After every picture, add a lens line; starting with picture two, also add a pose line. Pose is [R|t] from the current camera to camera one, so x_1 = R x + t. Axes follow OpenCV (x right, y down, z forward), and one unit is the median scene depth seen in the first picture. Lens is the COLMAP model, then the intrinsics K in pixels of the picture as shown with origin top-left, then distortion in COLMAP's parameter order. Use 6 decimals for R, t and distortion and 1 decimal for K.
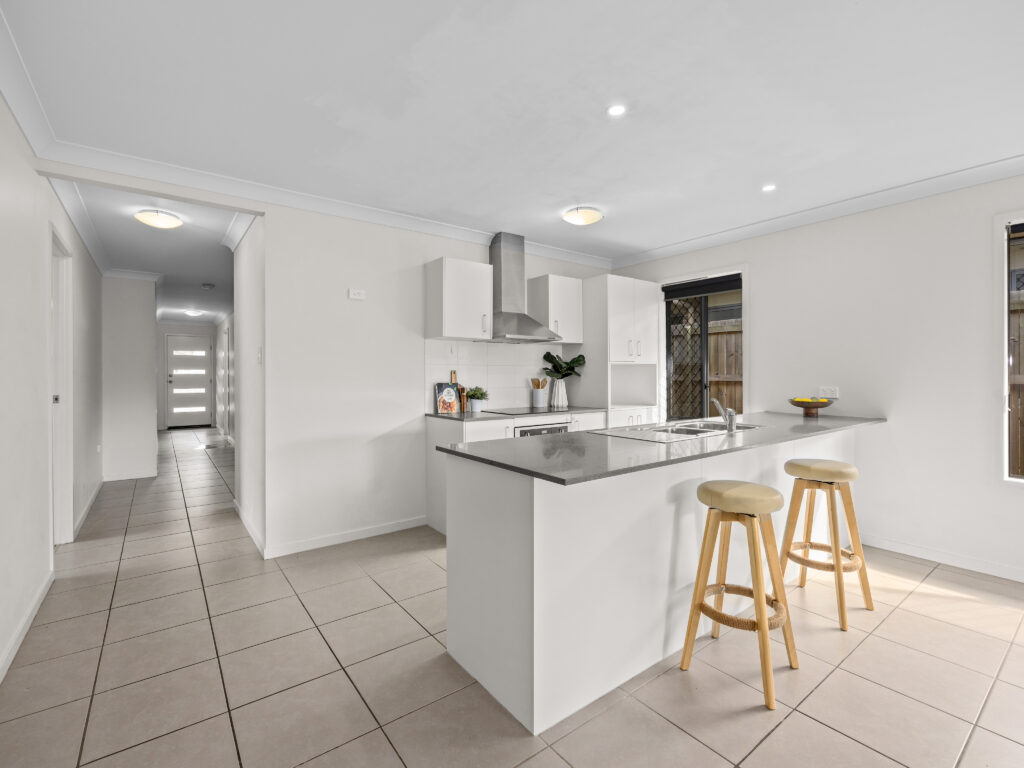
lens RADIAL K [[469.3, 0, 509.6], [0, 469.3, 380.1], [0, 0, 1]] dist [-0.003486, -0.000098]
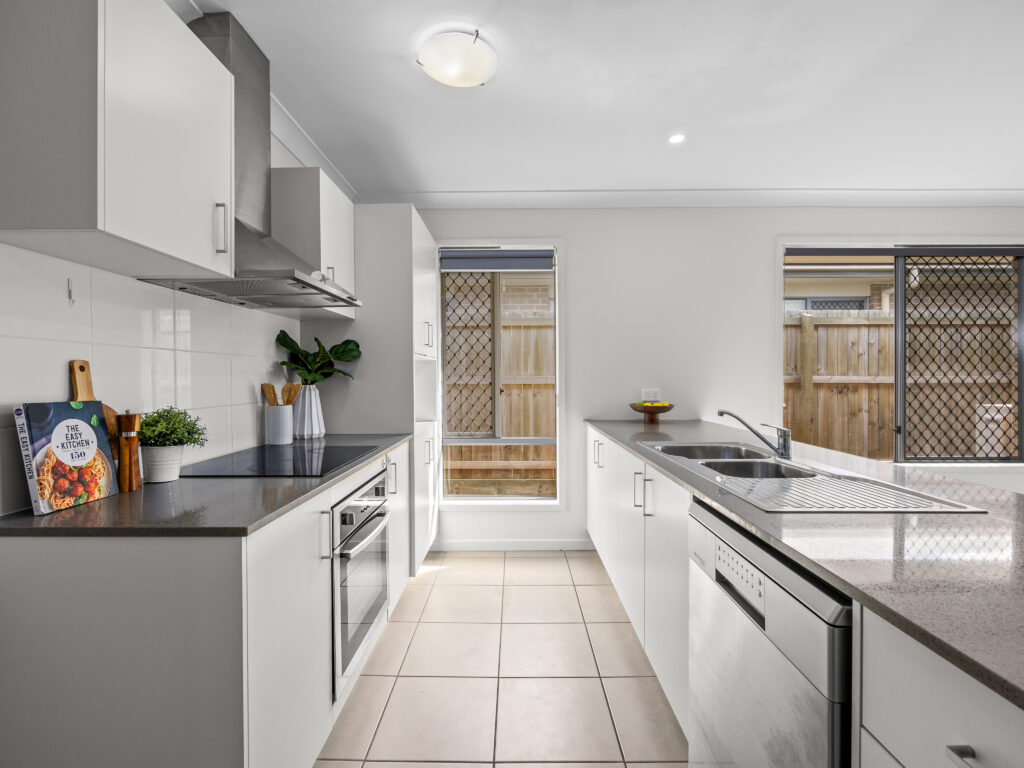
lens RADIAL K [[469.3, 0, 513.5], [0, 469.3, 381.6], [0, 0, 1]] dist [-0.003486, -0.000098]
pose [[0.605086, -0.009607, 0.796102, -0.193019], [0.009576, 0.999943, 0.004789, -0.005954], [-0.796102, 0.004725, 0.605144, 0.585741]]
